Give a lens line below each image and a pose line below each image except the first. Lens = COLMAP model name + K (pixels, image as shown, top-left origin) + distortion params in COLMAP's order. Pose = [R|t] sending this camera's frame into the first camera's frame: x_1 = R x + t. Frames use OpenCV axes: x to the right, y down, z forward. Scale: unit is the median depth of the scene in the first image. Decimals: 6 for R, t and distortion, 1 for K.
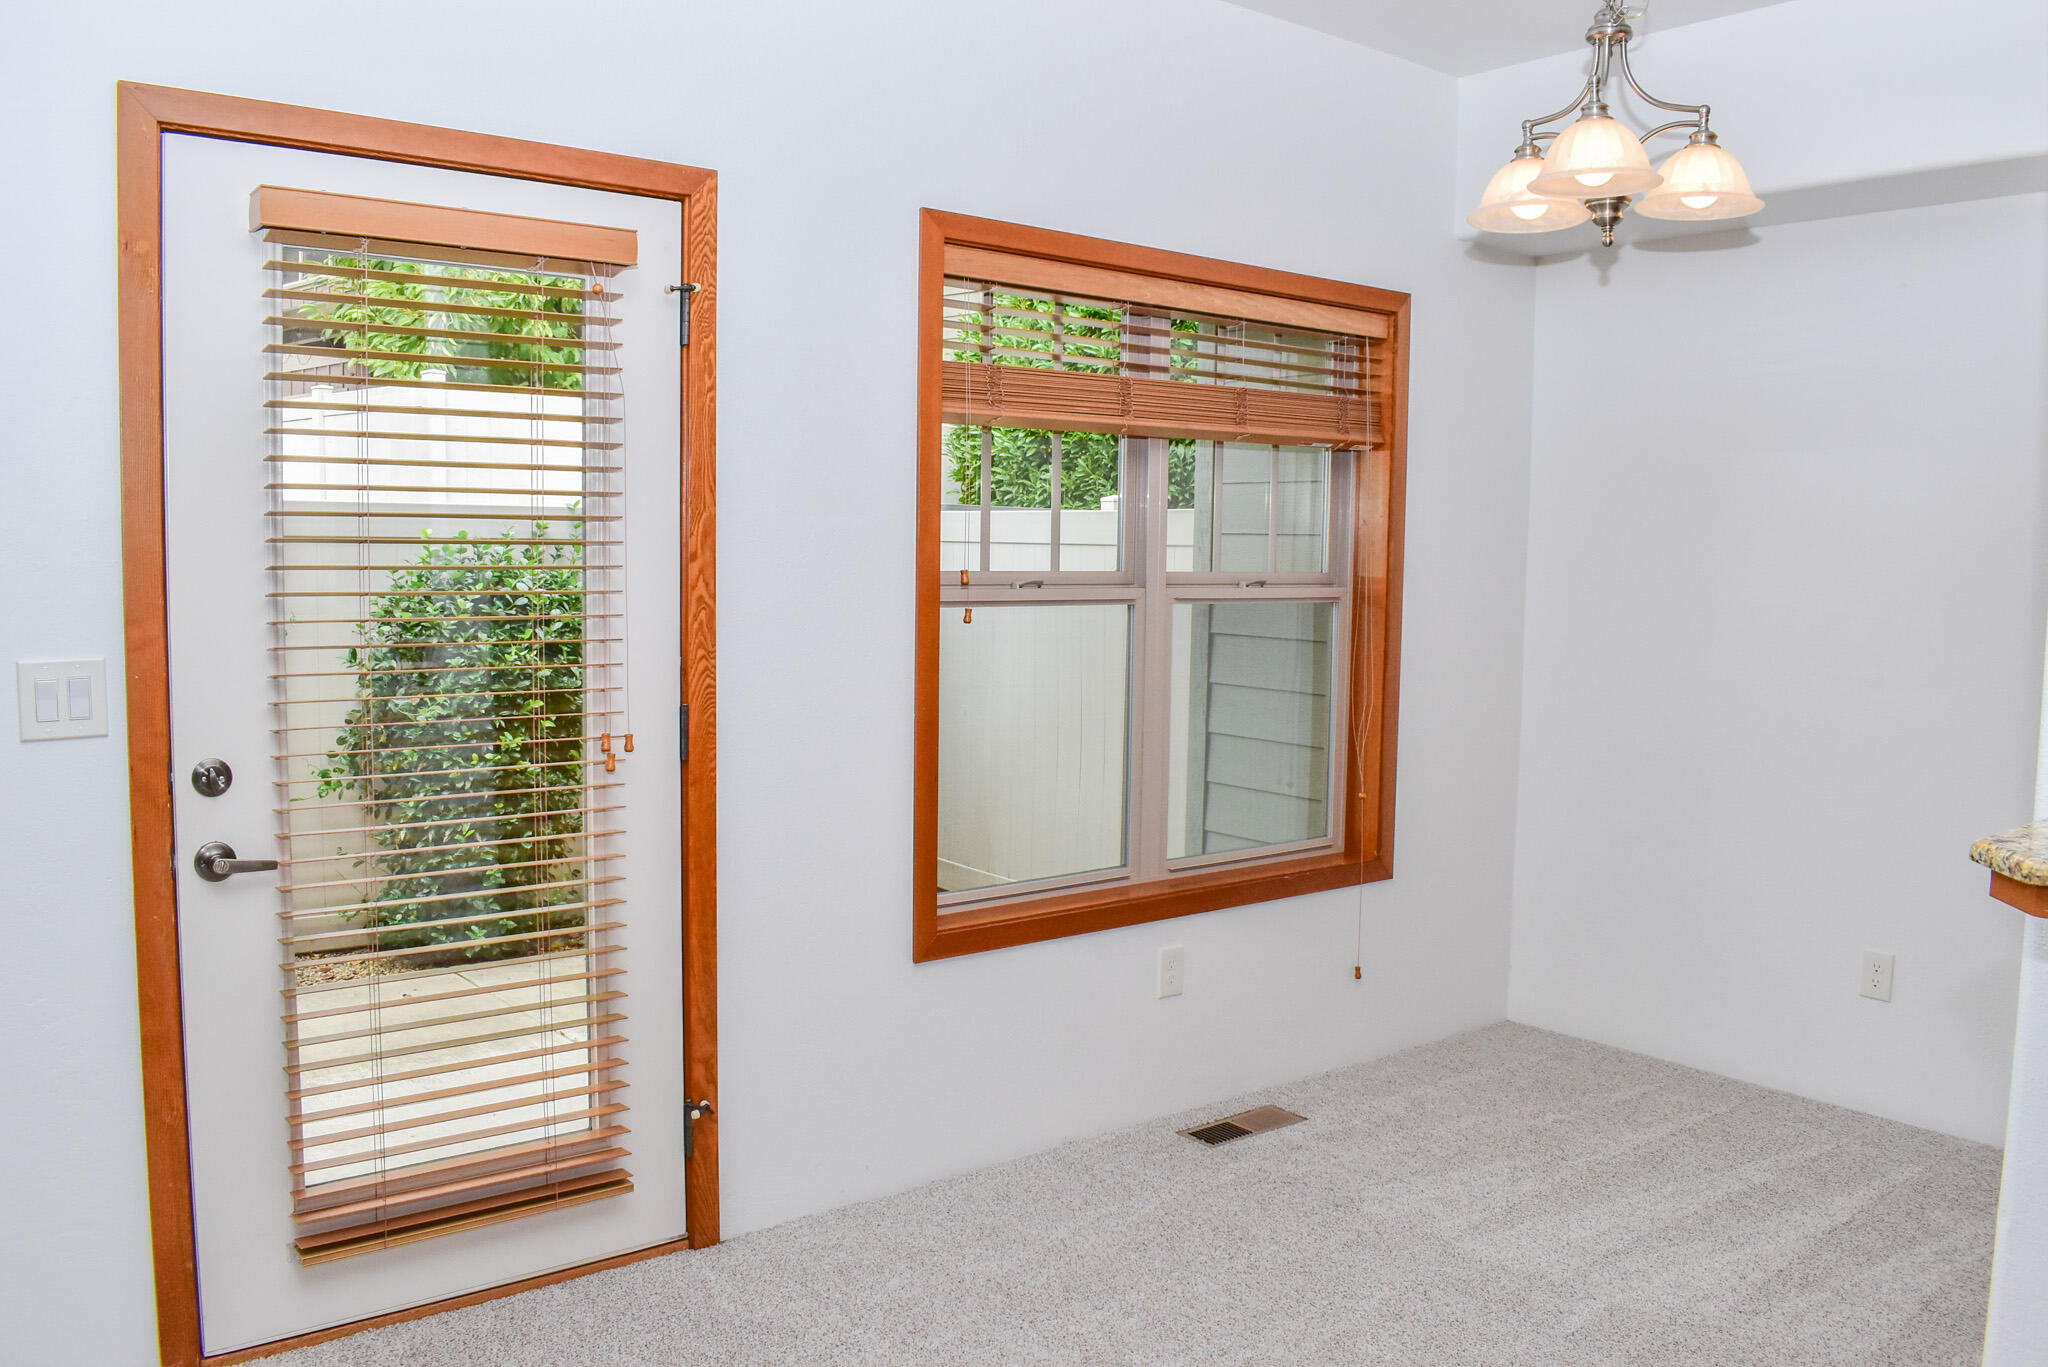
lens RADIAL K [[1633.8, 0, 1024.0], [0, 1633.8, 683.5], [0, 0, 1]] dist [-0.066920, -0.000405]
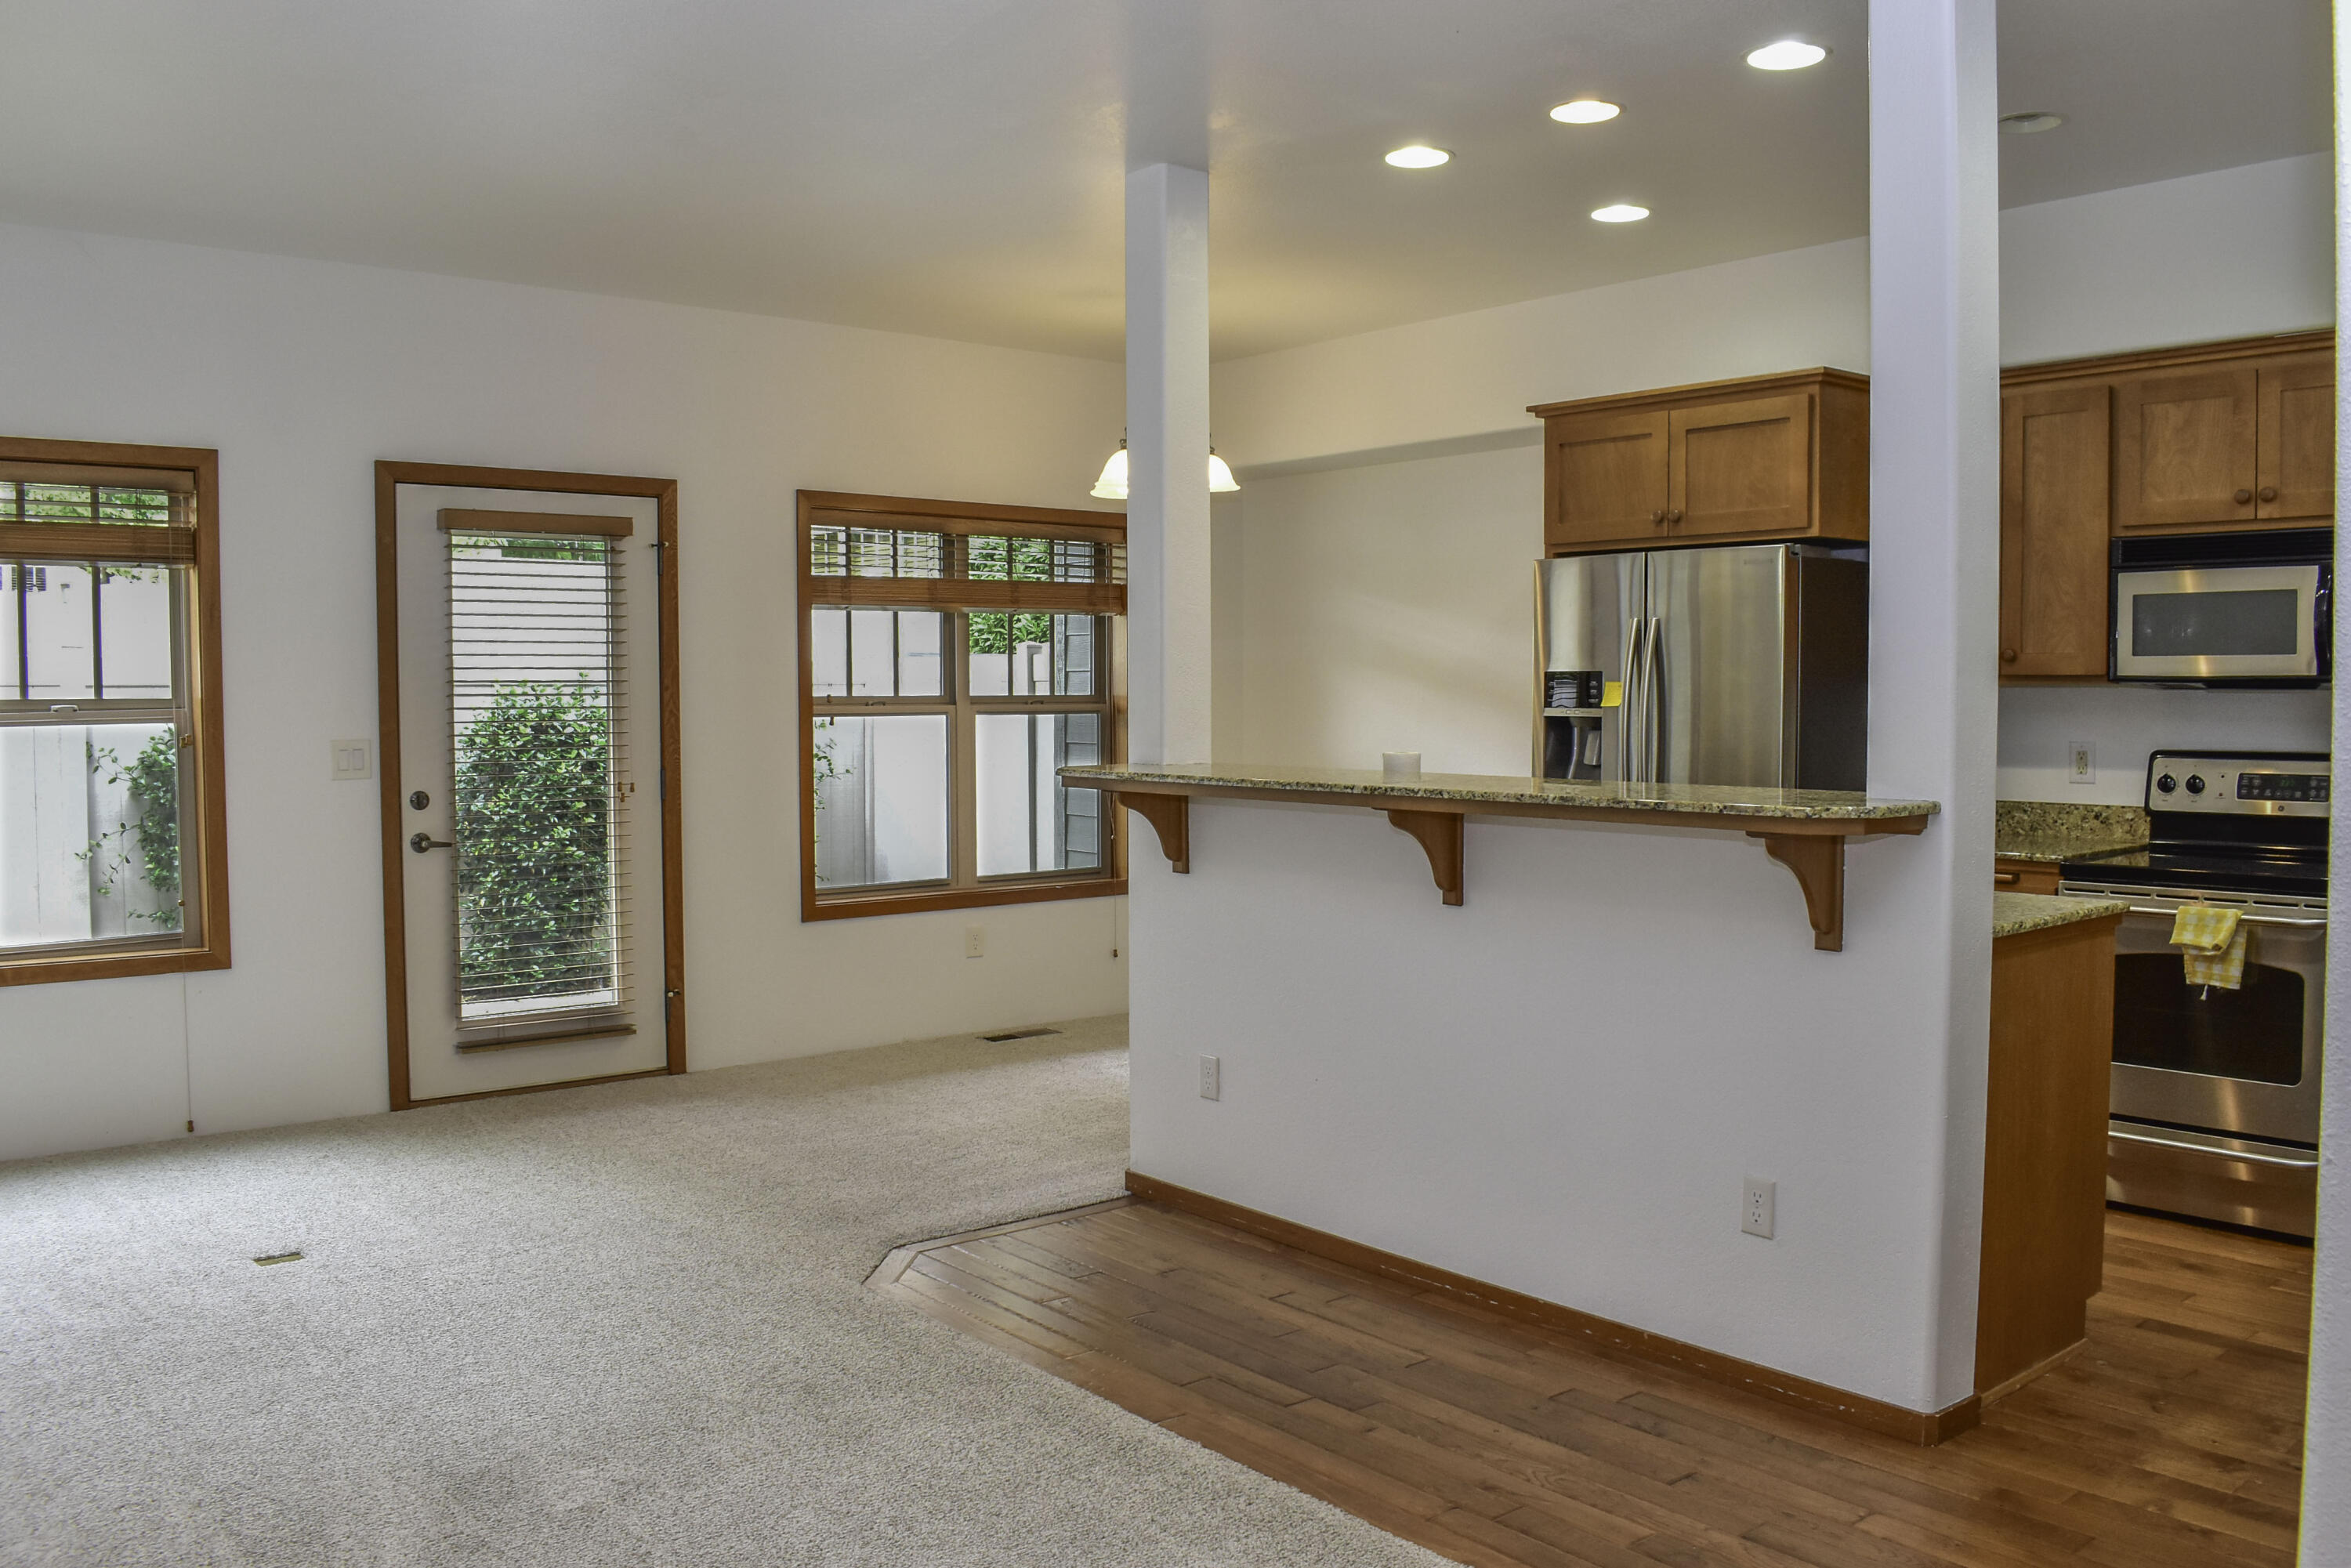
lens RADIAL K [[1784.8, 0, 1182.5], [0, 1784.8, 773.8], [0, 0, 1]] dist [-0.085926, 0.003846]
pose [[0.999109, -0.018391, 0.037975, 0.261370], [0.019786, 0.999131, -0.036691, 0.090089], [-0.037267, 0.037409, 0.998605, -0.881321]]
